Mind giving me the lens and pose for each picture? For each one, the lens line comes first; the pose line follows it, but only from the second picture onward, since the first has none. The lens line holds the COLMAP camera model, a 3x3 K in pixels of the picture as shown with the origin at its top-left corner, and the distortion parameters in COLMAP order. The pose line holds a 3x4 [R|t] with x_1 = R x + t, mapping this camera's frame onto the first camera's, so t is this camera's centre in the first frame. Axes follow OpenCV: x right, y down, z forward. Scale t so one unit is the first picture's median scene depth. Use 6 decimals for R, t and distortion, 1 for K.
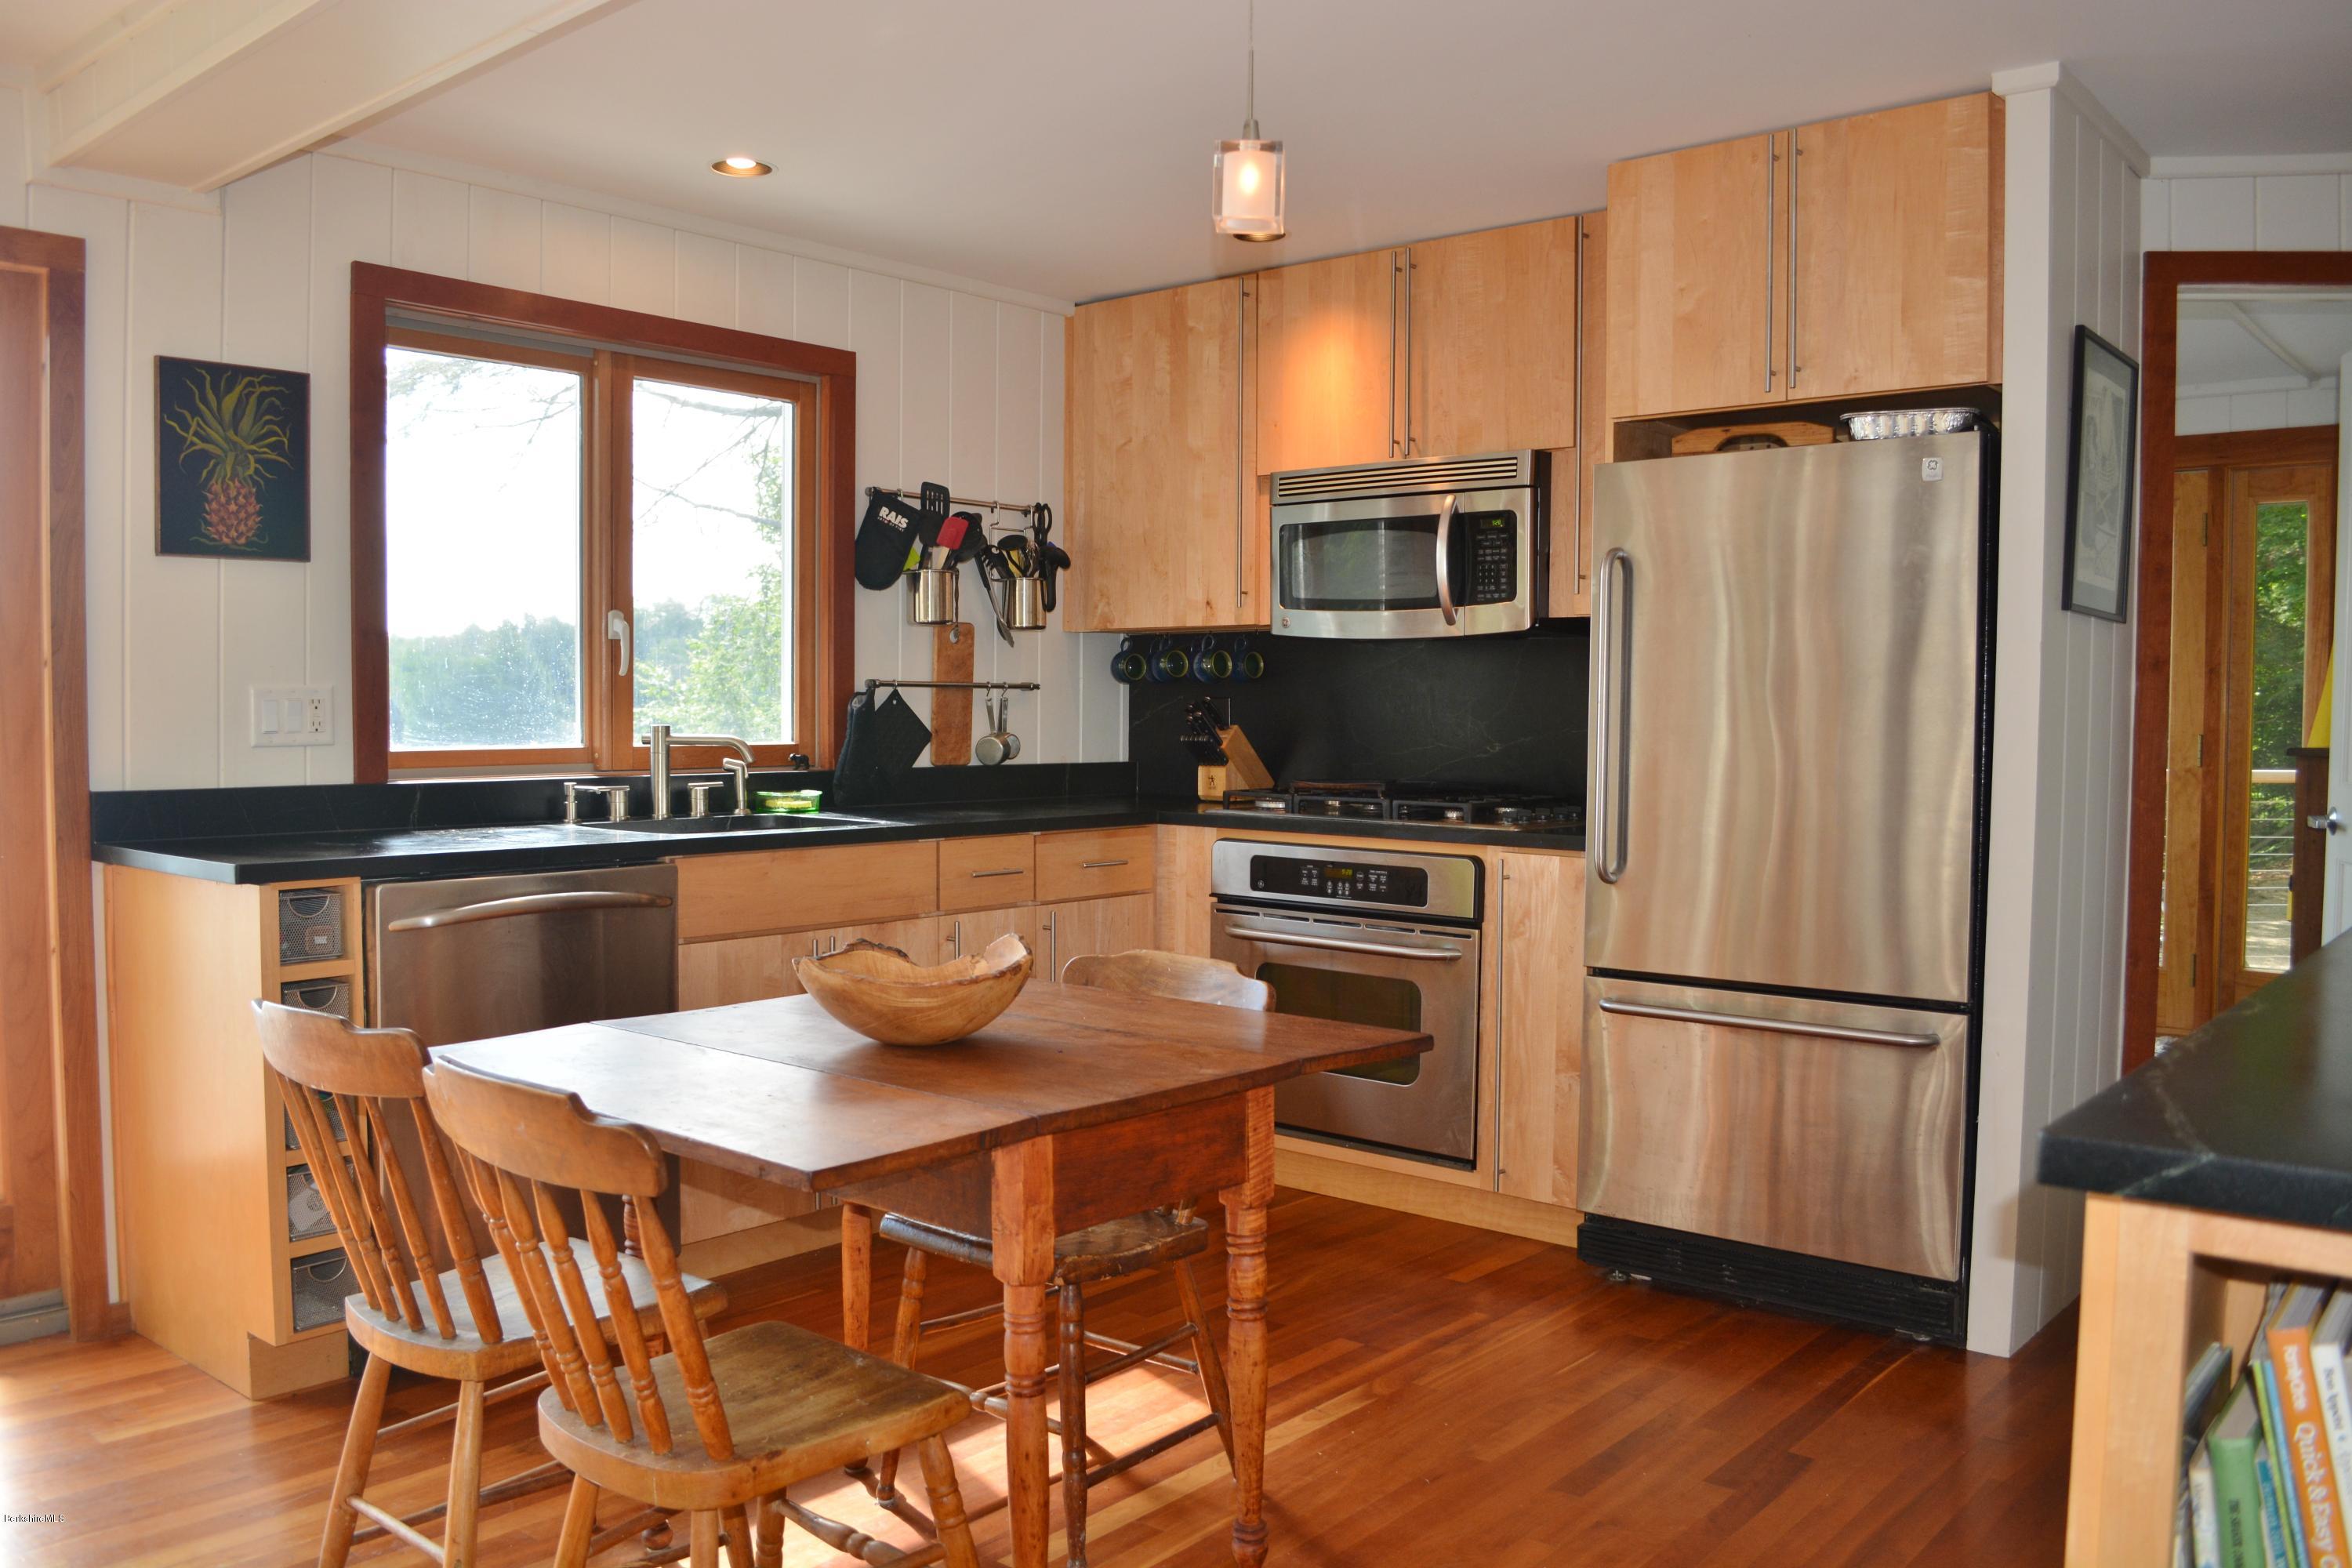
lens RADIAL K [[1859.7, 0, 1181.9], [0, 1859.7, 785.6], [0, 0, 1]] dist [-0.087096, 0.017438]
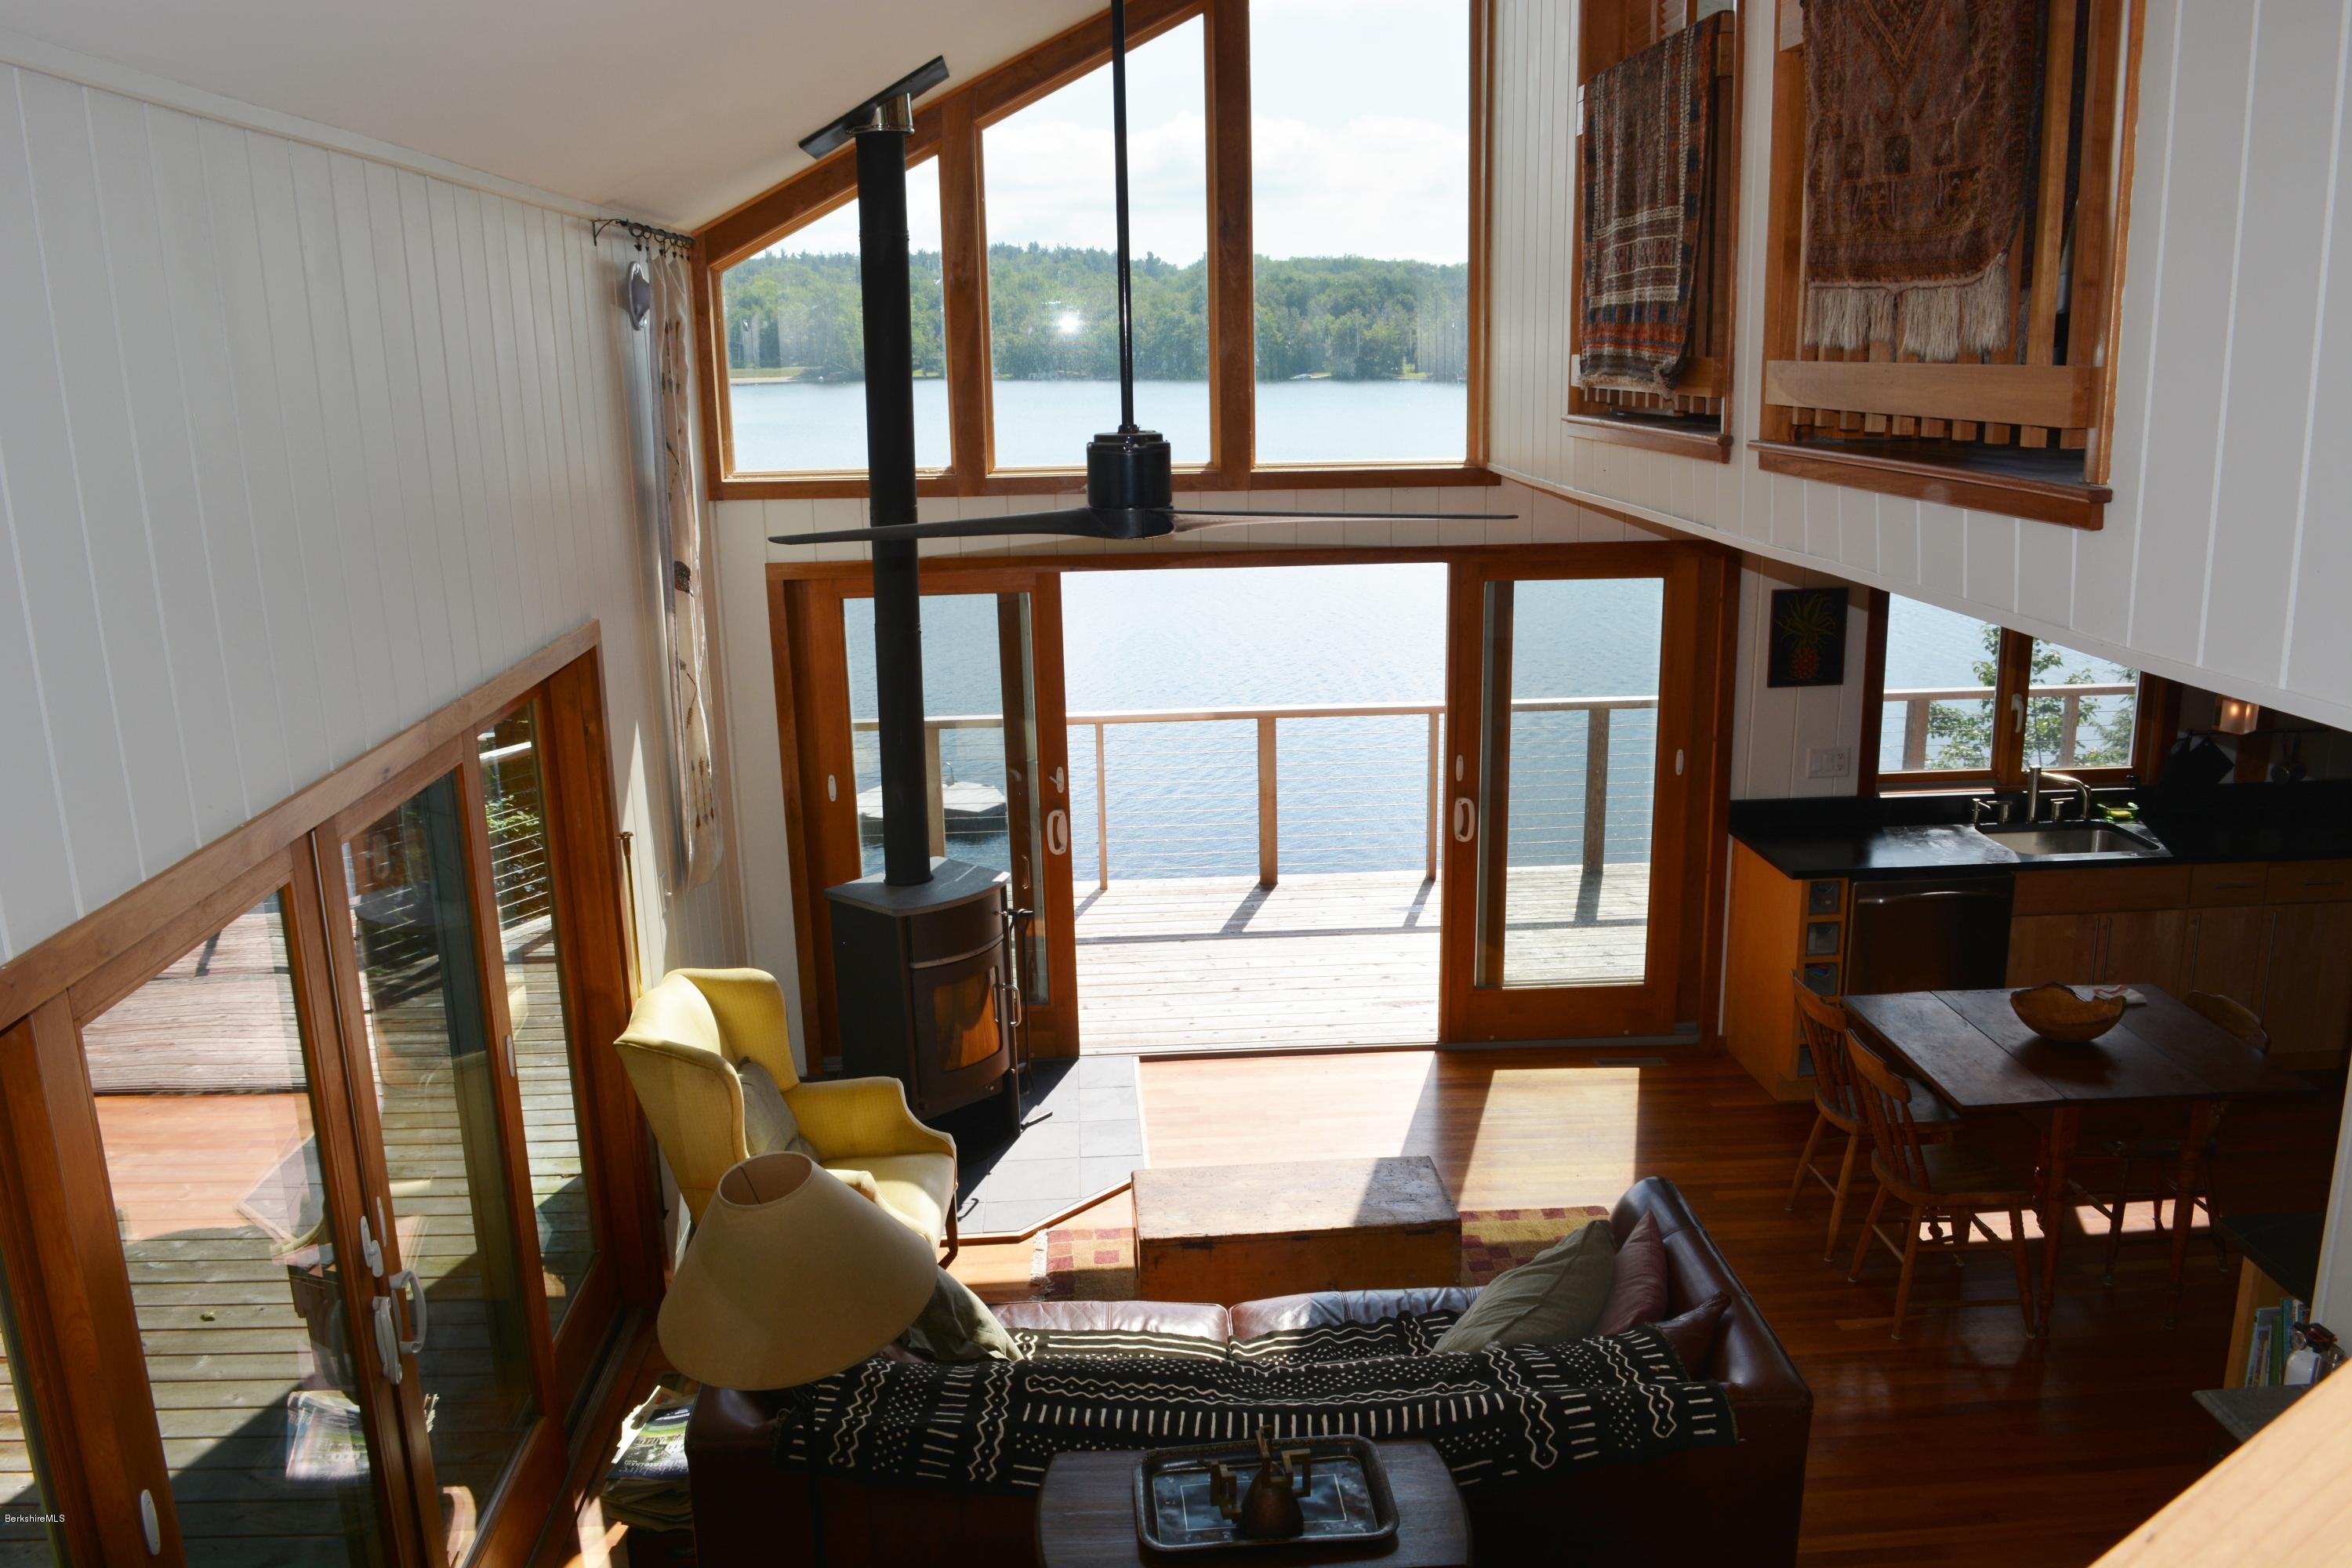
lens RADIAL K [[1847.0, 0, 1182.8], [0, 1847.0, 787.6], [0, 0, 1]] dist [-0.086517, 0.016399]
pose [[0.689192, 0.151488, -0.708566, 0.376699], [-0.009225, 0.979656, 0.200473, -0.352981], [0.724520, -0.131628, 0.676568, -0.731130]]
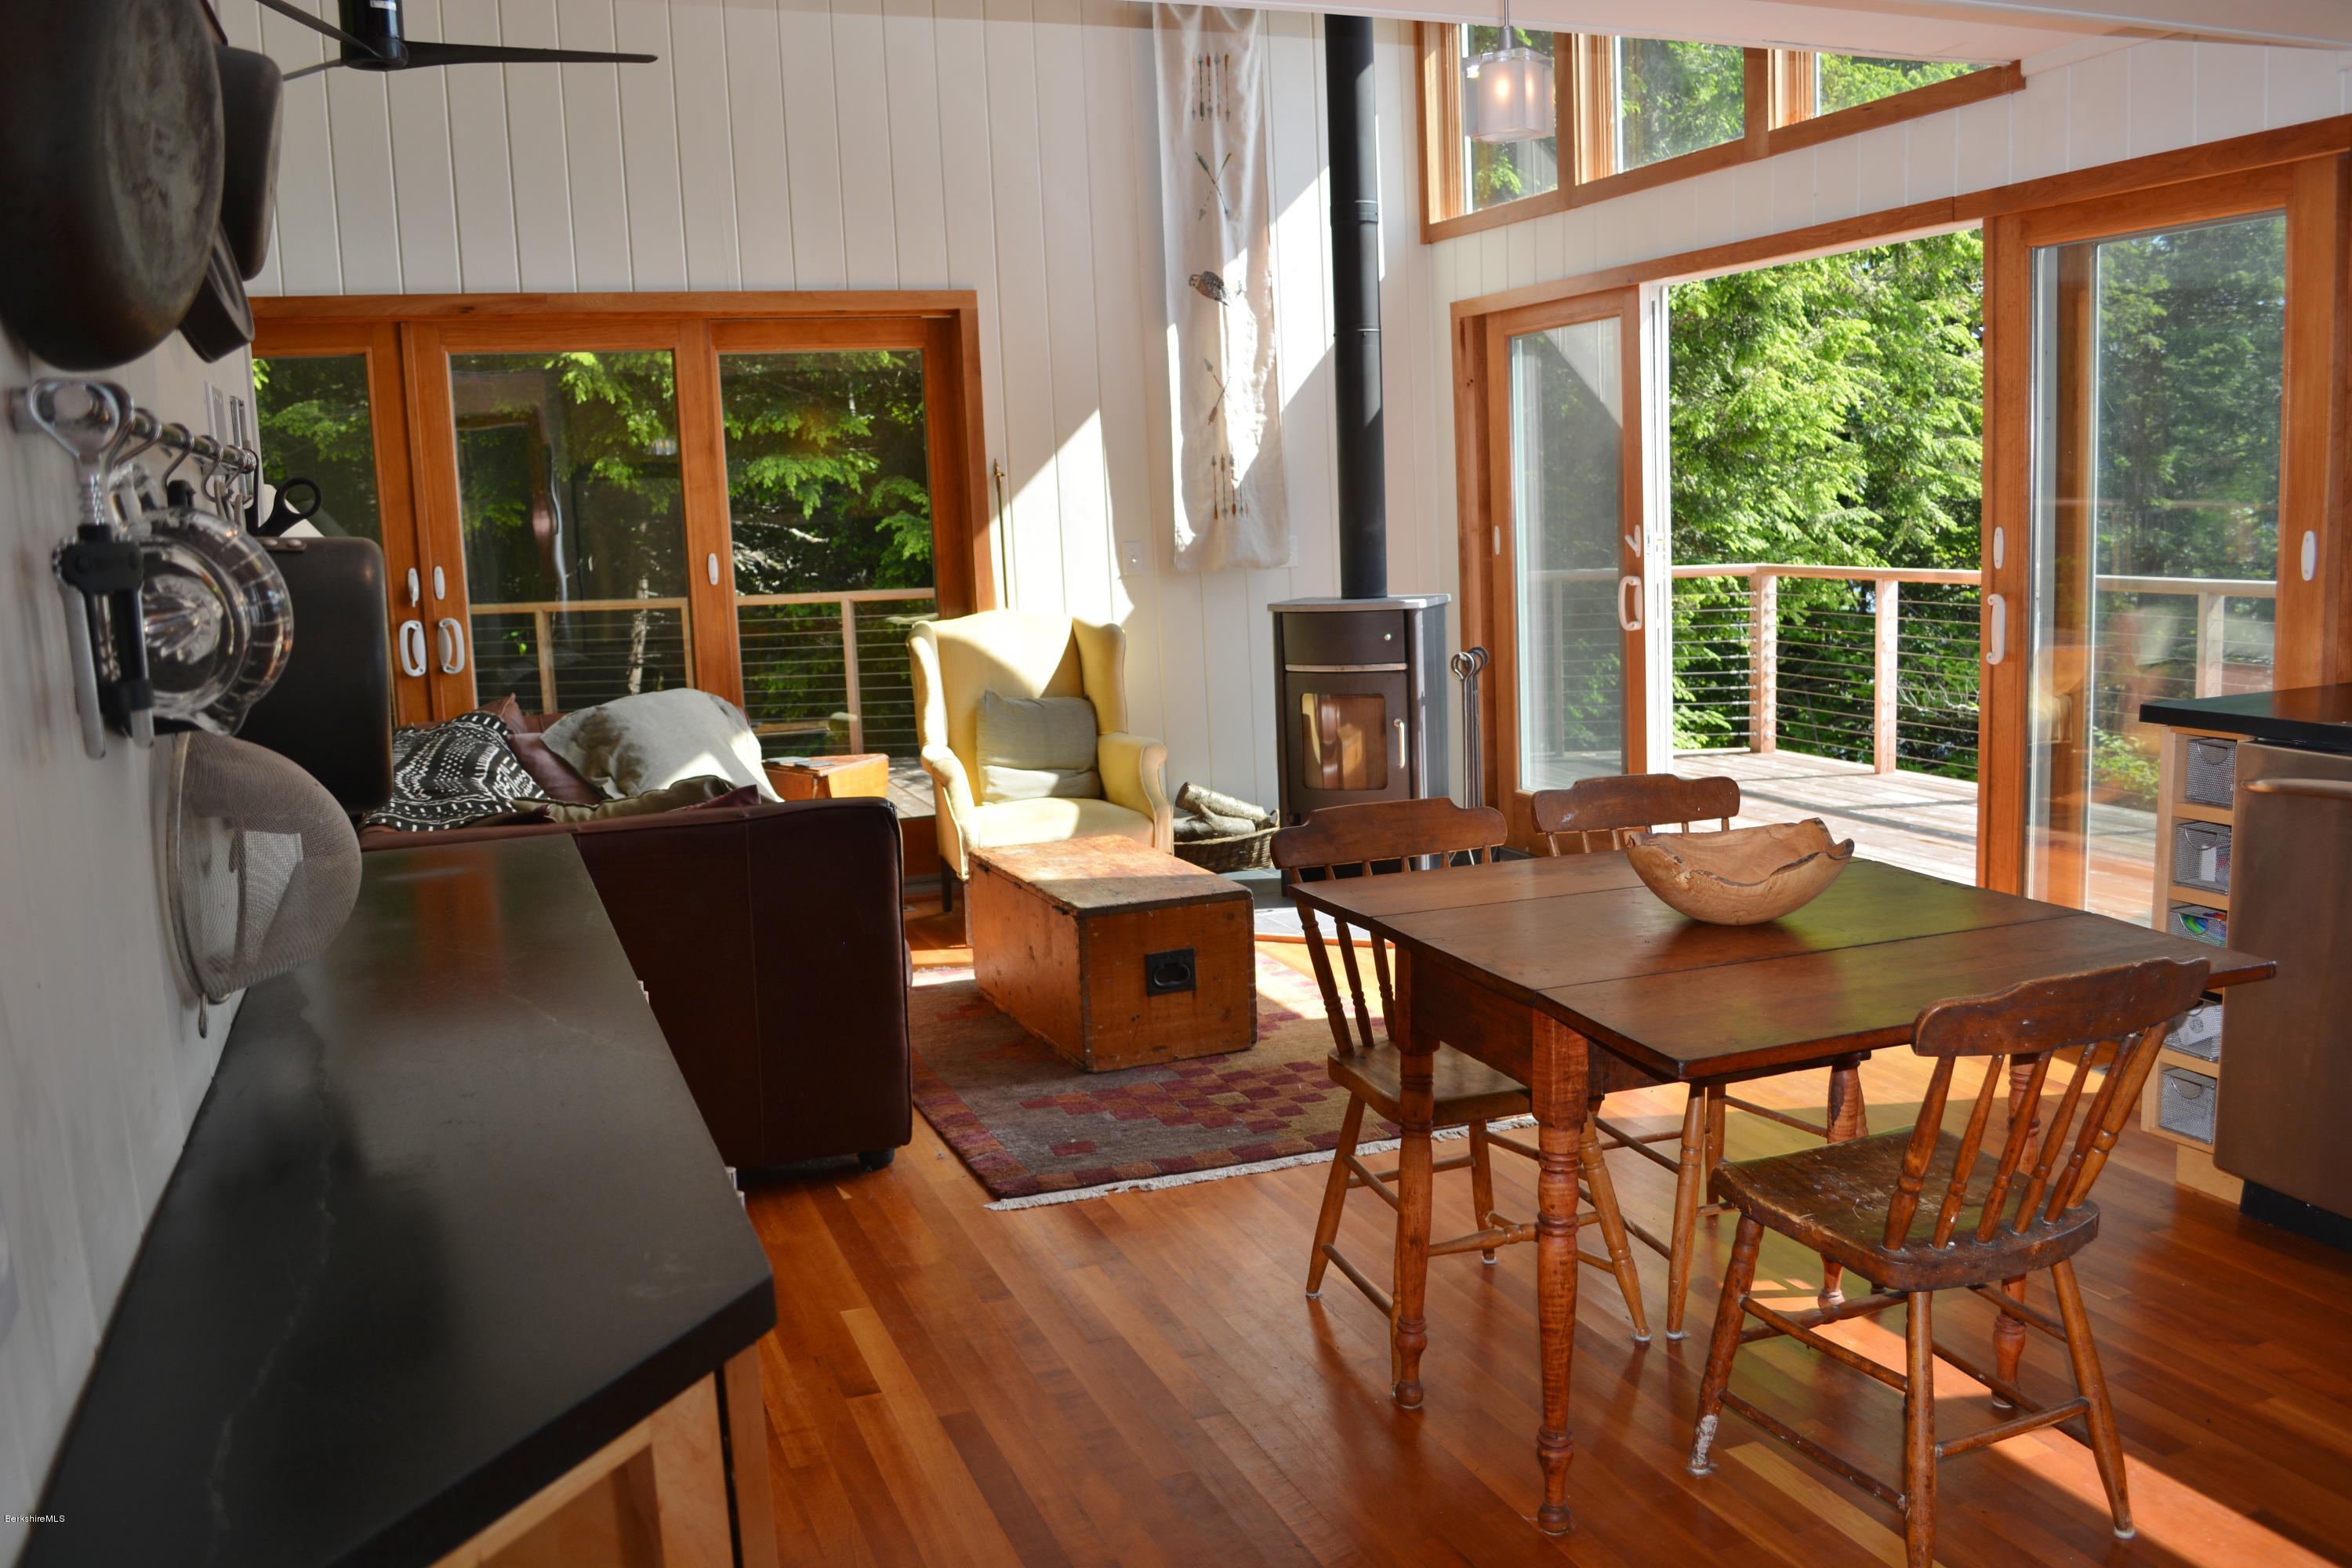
lens RADIAL K [[1859.7, 0, 1181.9], [0, 1859.7, 785.6], [0, 0, 1]] dist [-0.087096, 0.017438]
pose [[-0.462587, 0.148496, -0.874049, 0.545182], [-0.001923, 0.985703, 0.168483, -0.069756], [0.886572, 0.079619, -0.455687, 0.704141]]
